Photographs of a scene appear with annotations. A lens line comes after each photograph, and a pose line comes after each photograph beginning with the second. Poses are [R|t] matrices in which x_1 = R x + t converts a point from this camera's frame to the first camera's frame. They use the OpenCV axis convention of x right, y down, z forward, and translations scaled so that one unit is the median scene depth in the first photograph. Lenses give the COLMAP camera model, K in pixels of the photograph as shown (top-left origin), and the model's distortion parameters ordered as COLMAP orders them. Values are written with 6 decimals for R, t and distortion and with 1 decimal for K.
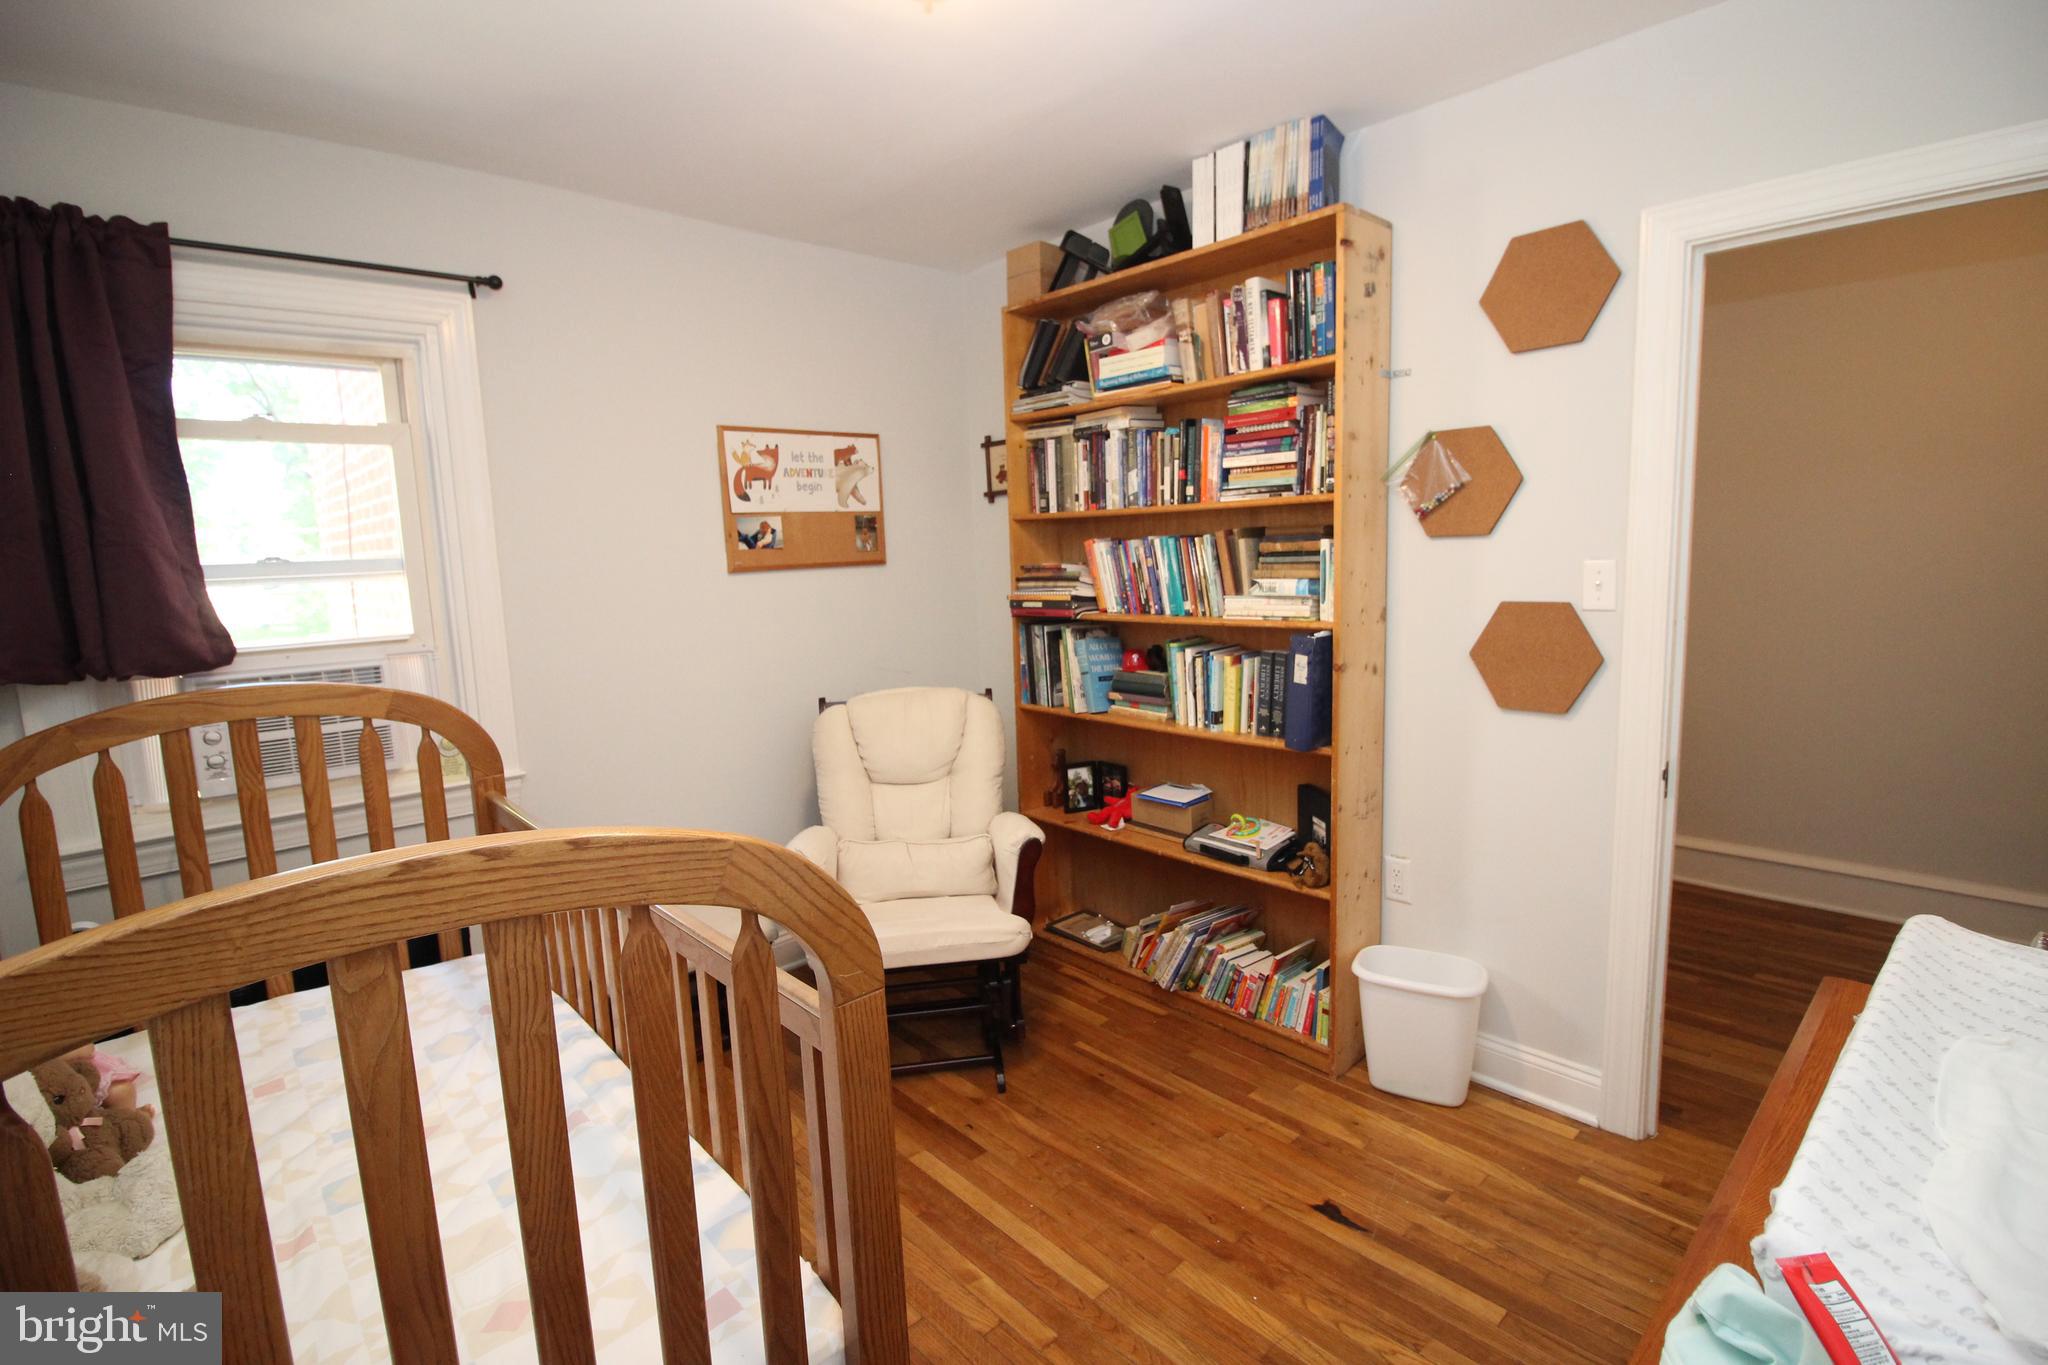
lens RADIAL K [[934.7, 0, 1030.7], [0, 934.7, 671.9], [0, 0, 1]] dist [-0.002939, -0.010688]
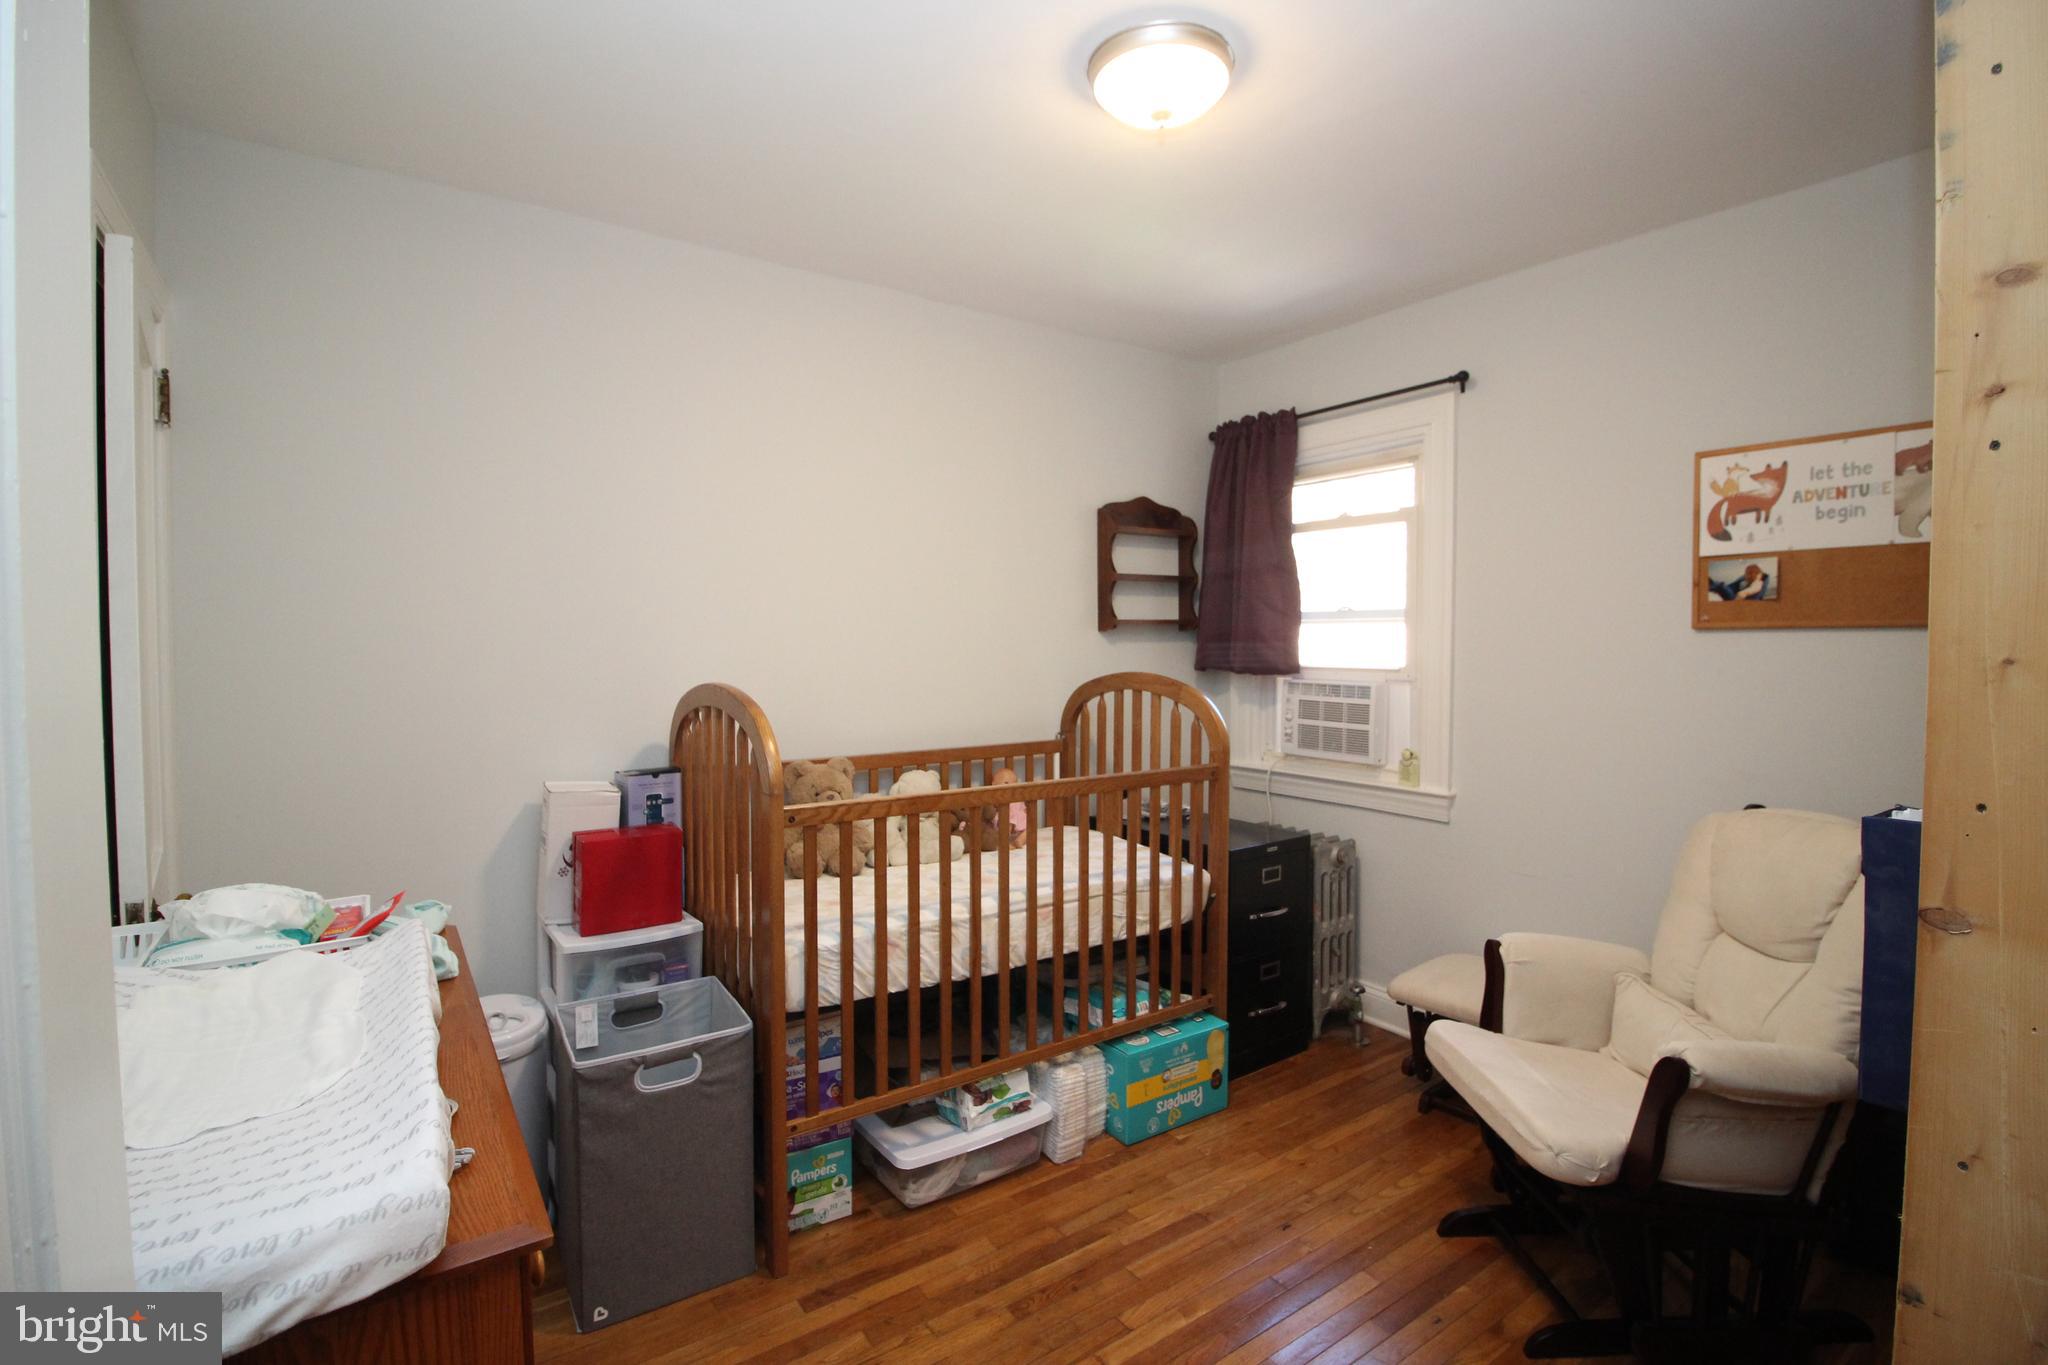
lens RADIAL K [[934.7, 0, 1030.7], [0, 934.7, 671.9], [0, 0, 1]] dist [-0.002939, -0.010688]
pose [[-0.114125, 0.066457, -0.991241, 0.555840], [-0.132284, 0.987859, 0.081460, -0.059130], [0.984620, 0.140422, -0.103948, 0.518014]]
